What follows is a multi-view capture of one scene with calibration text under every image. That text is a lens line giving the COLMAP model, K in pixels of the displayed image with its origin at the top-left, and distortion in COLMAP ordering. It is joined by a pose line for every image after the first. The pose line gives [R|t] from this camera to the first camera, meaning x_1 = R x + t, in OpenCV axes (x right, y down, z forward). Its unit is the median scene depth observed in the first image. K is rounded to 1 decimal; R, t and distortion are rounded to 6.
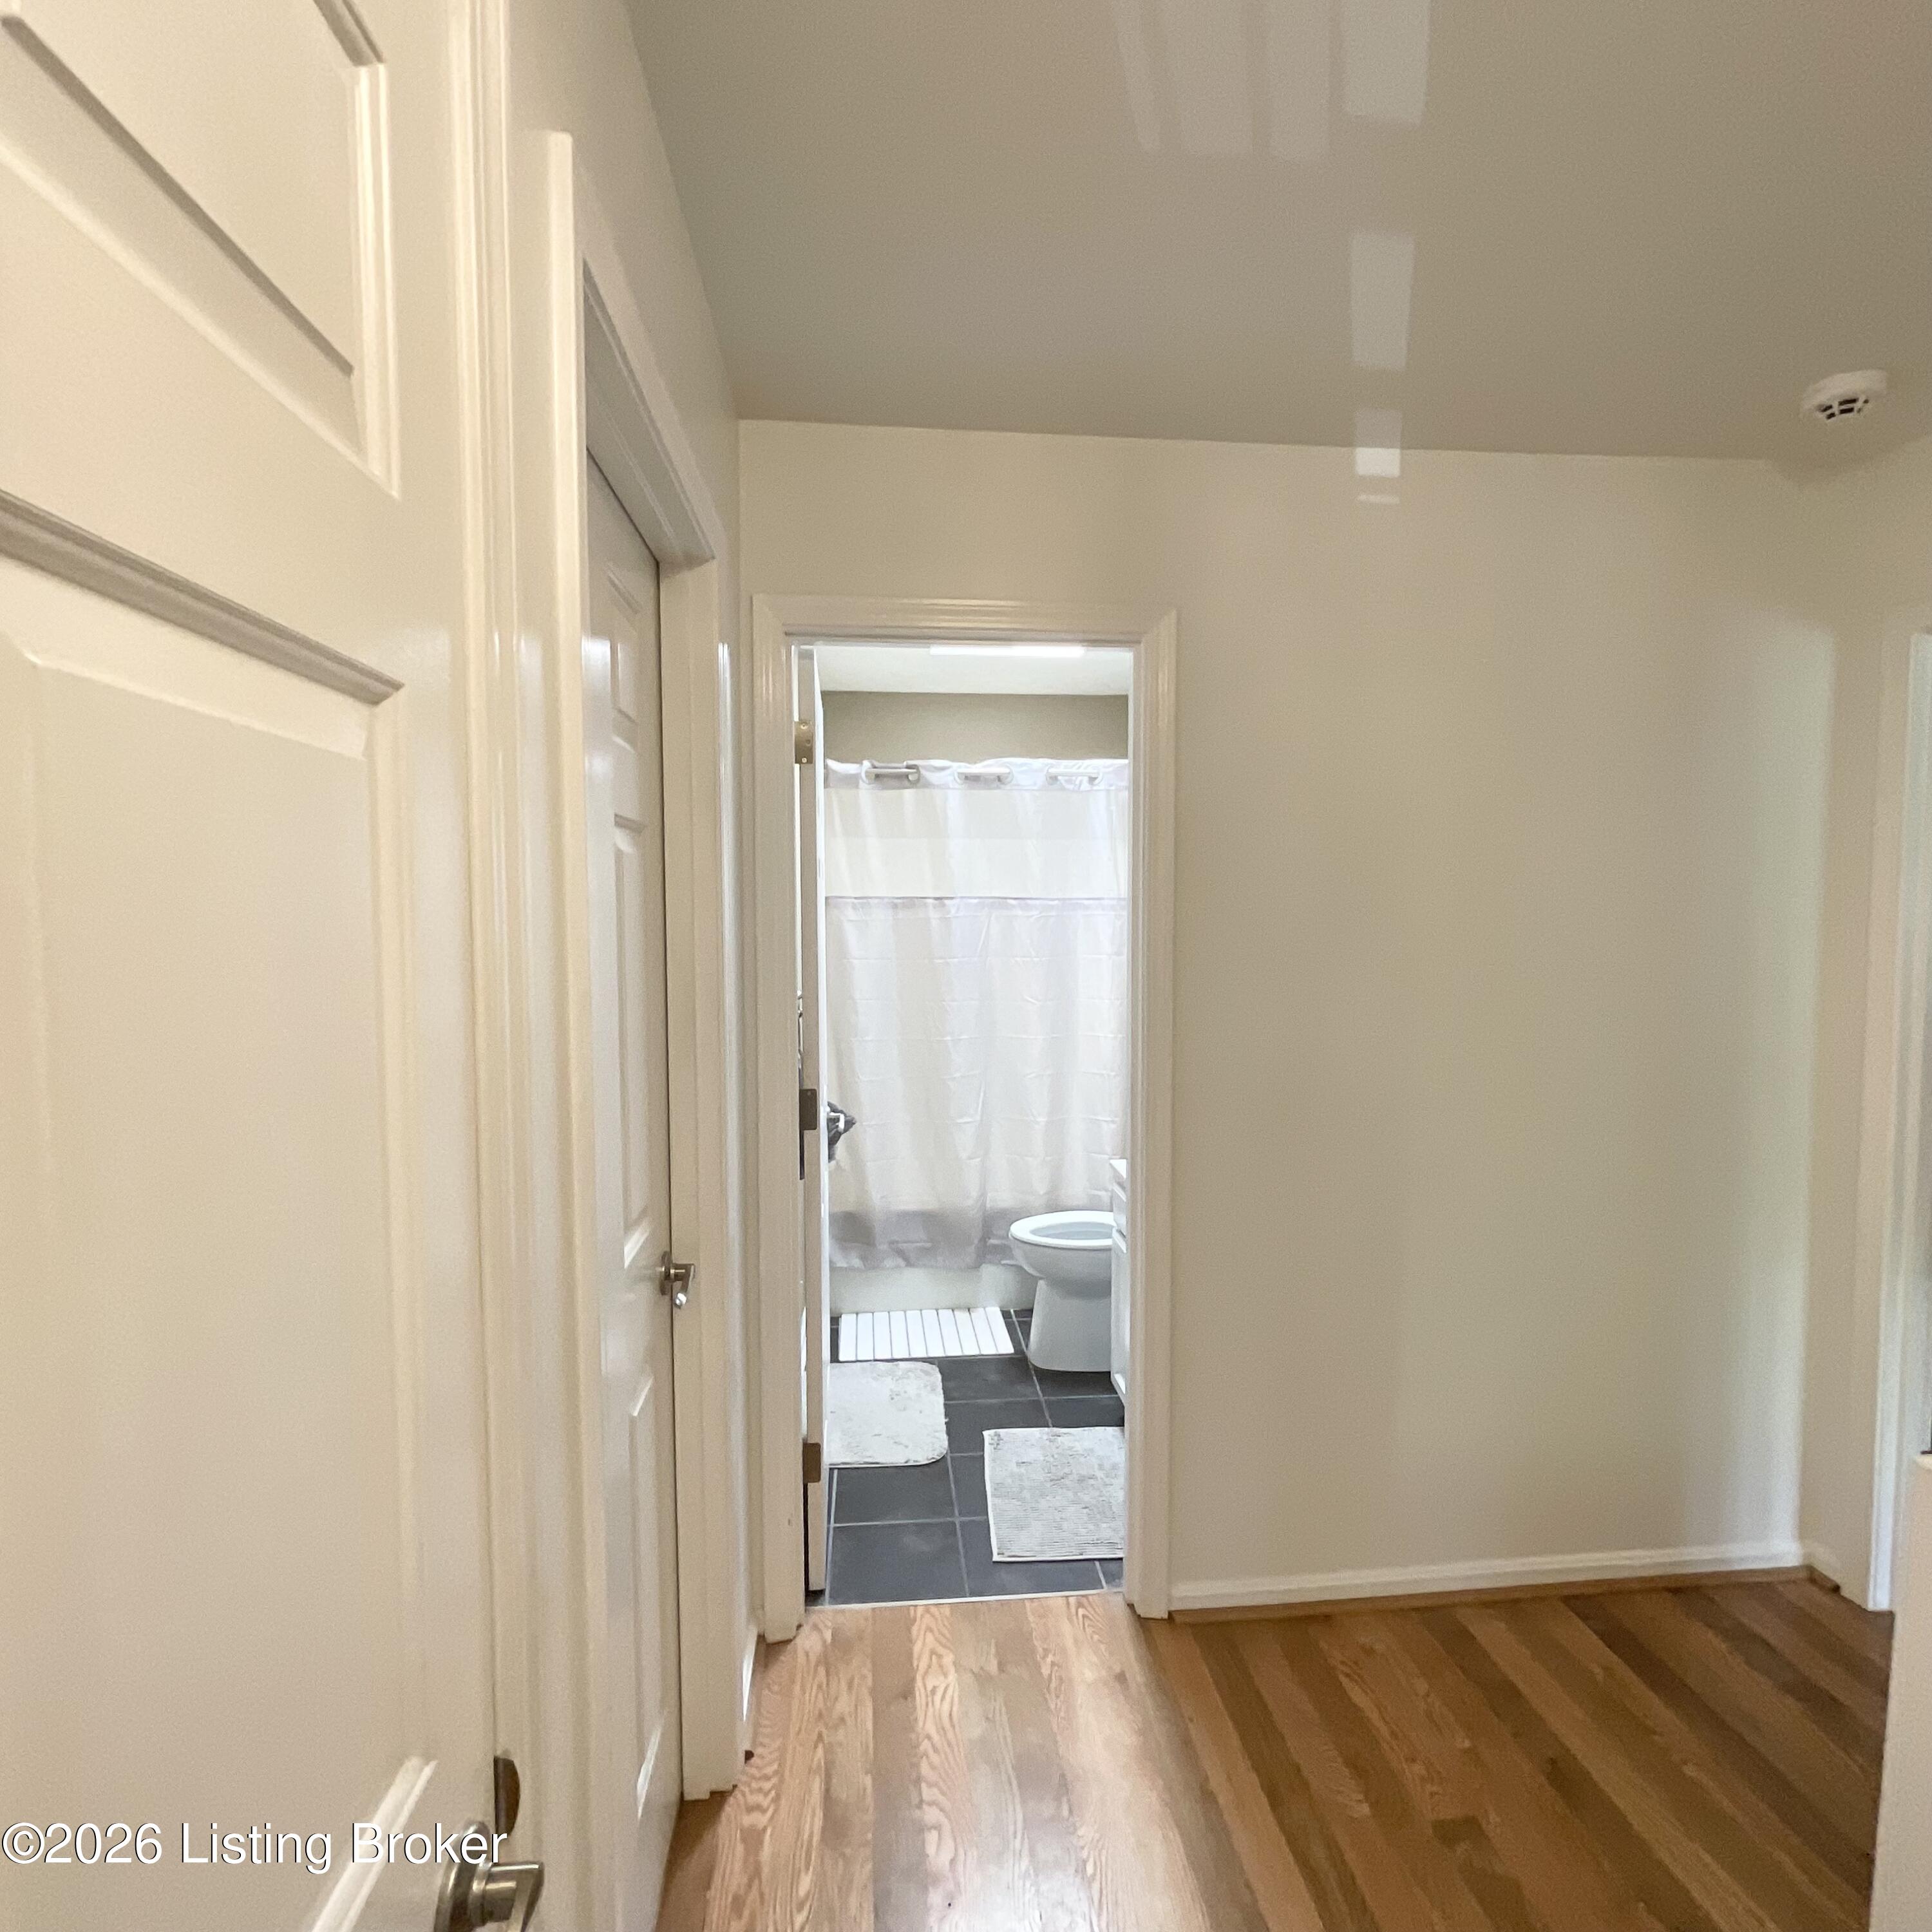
lens RADIAL K [[1040.4, 0, 966.0], [0, 1040.4, 966.0], [0, 0, 1]] dist [-0.003457, -0.001309]
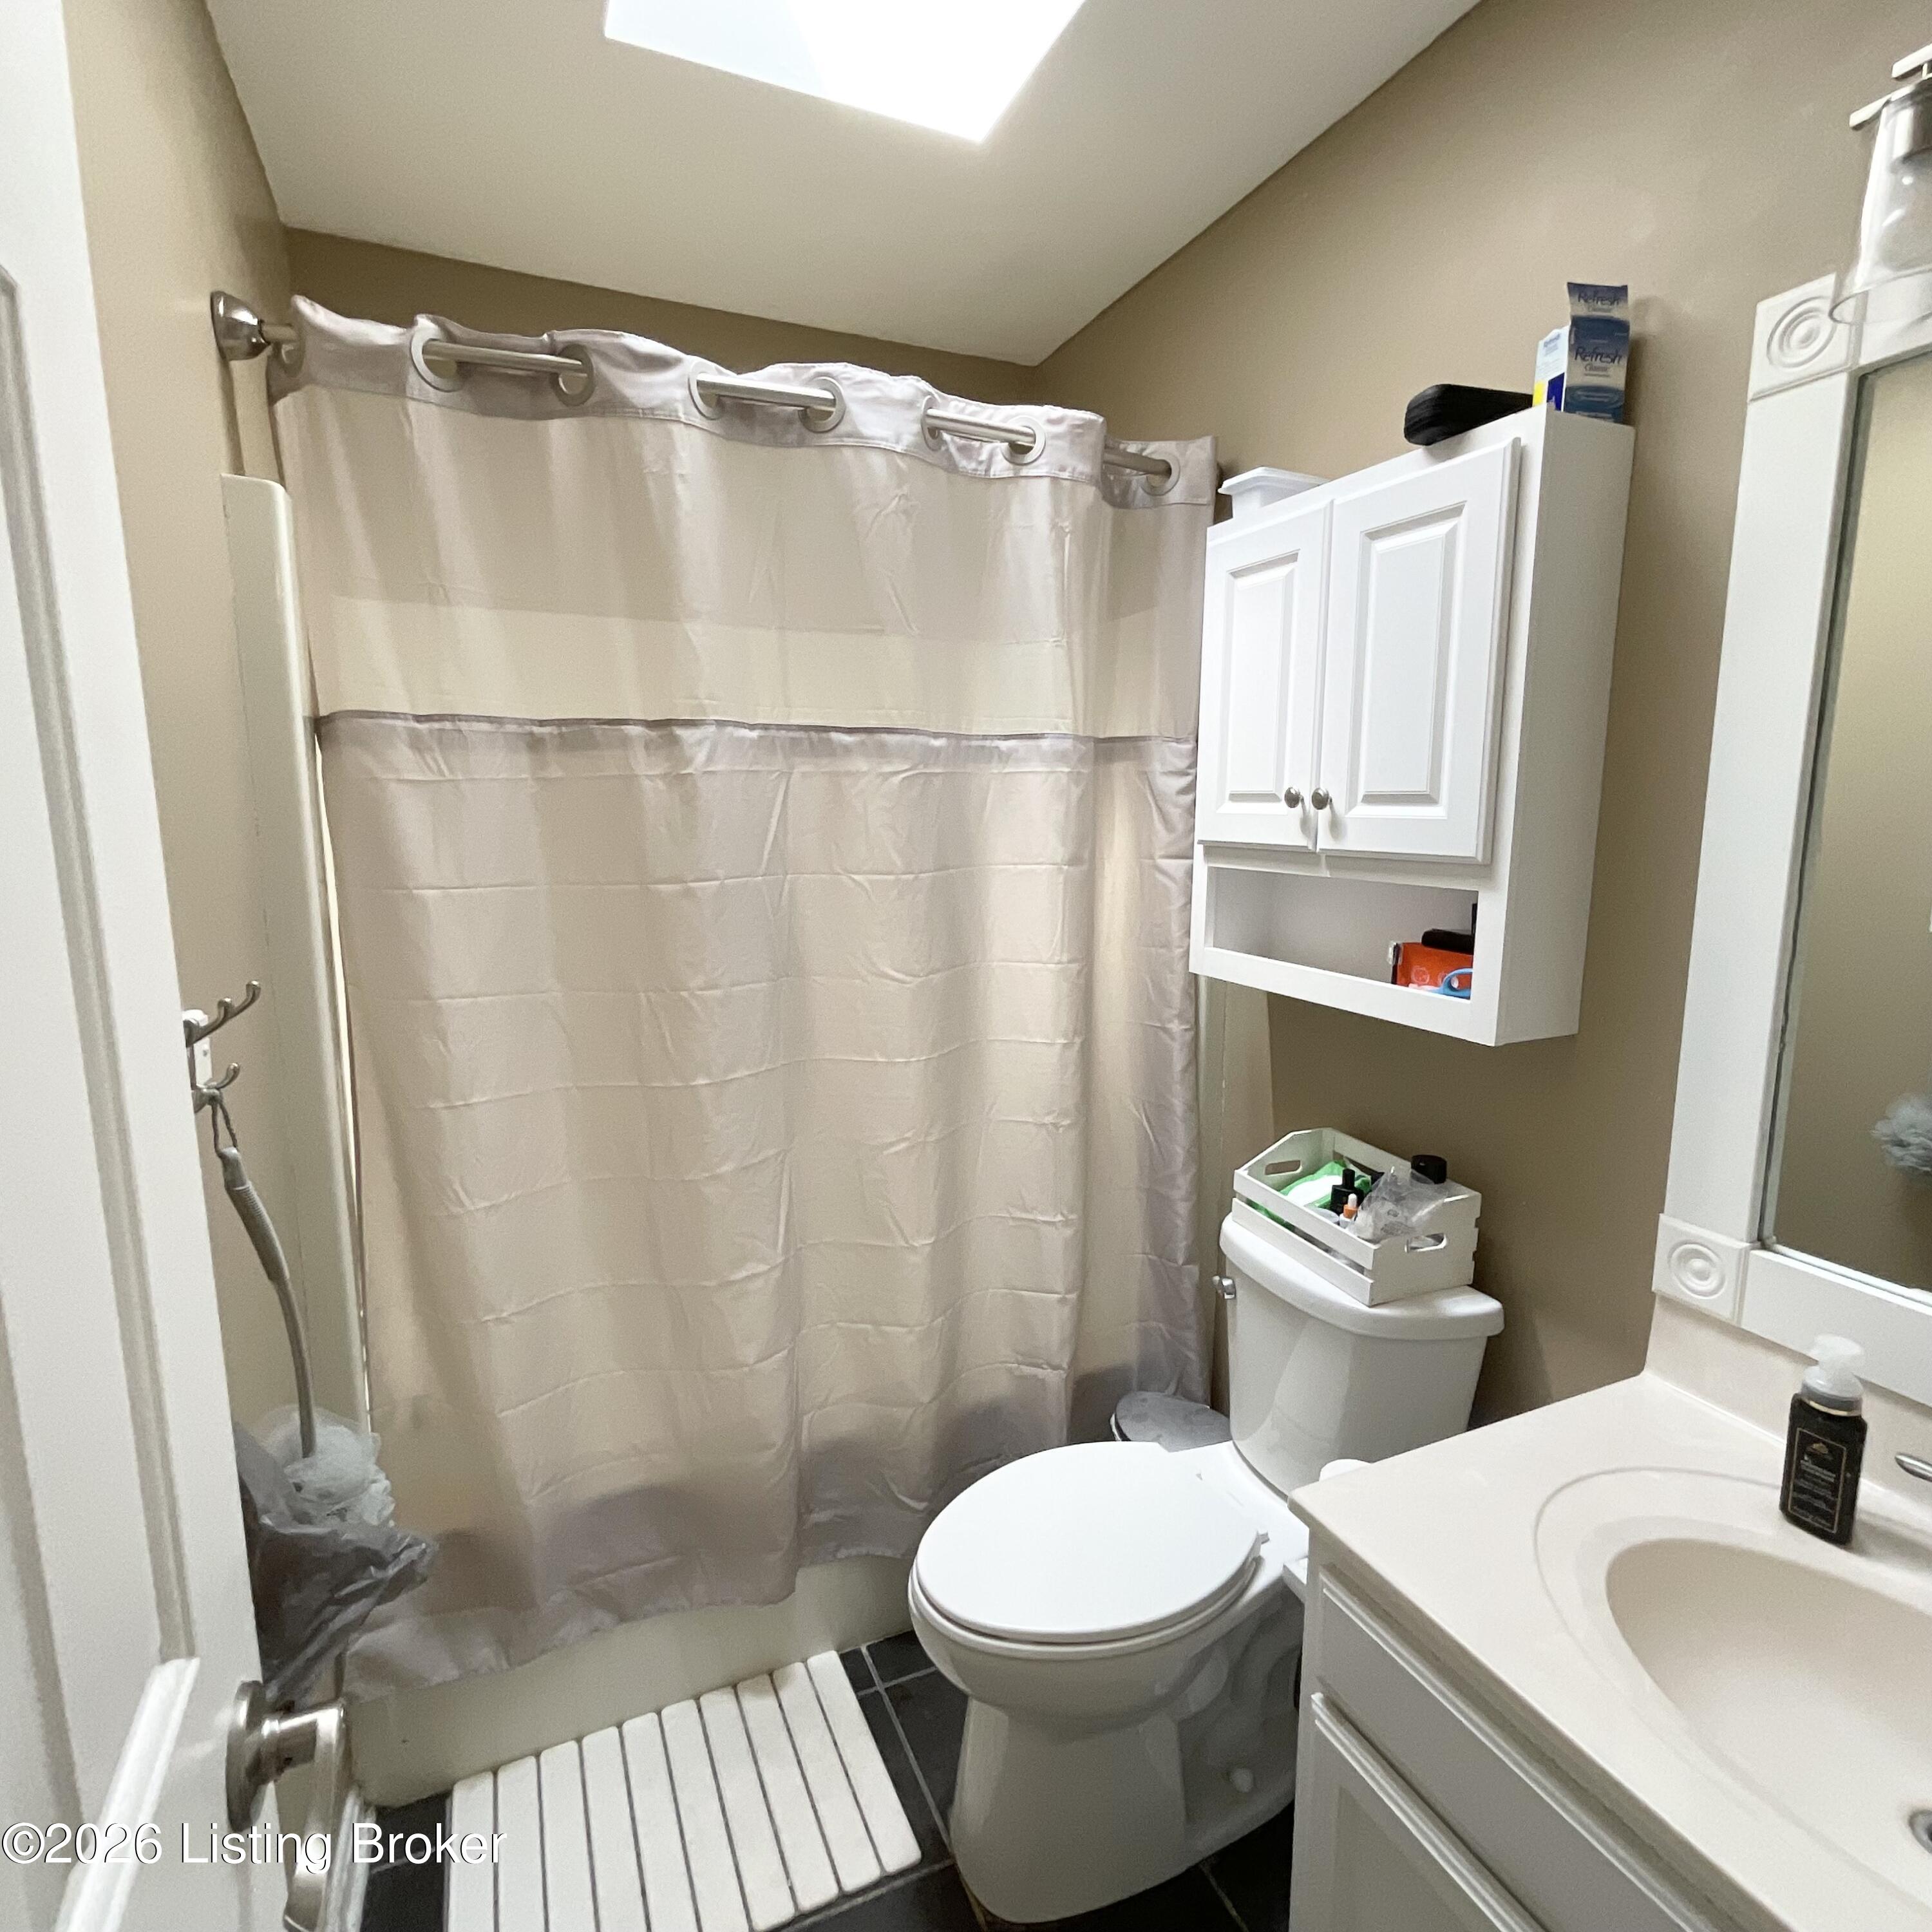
lens RADIAL K [[1040.4, 0, 966.0], [0, 1040.4, 966.0], [0, 0, 1]] dist [-0.003457, -0.001309]
pose [[0.944985, -0.047775, 0.323605, -0.047254], [0.012938, 0.993962, 0.108959, -0.016470], [-0.326857, -0.098777, 0.939898, 0.591229]]
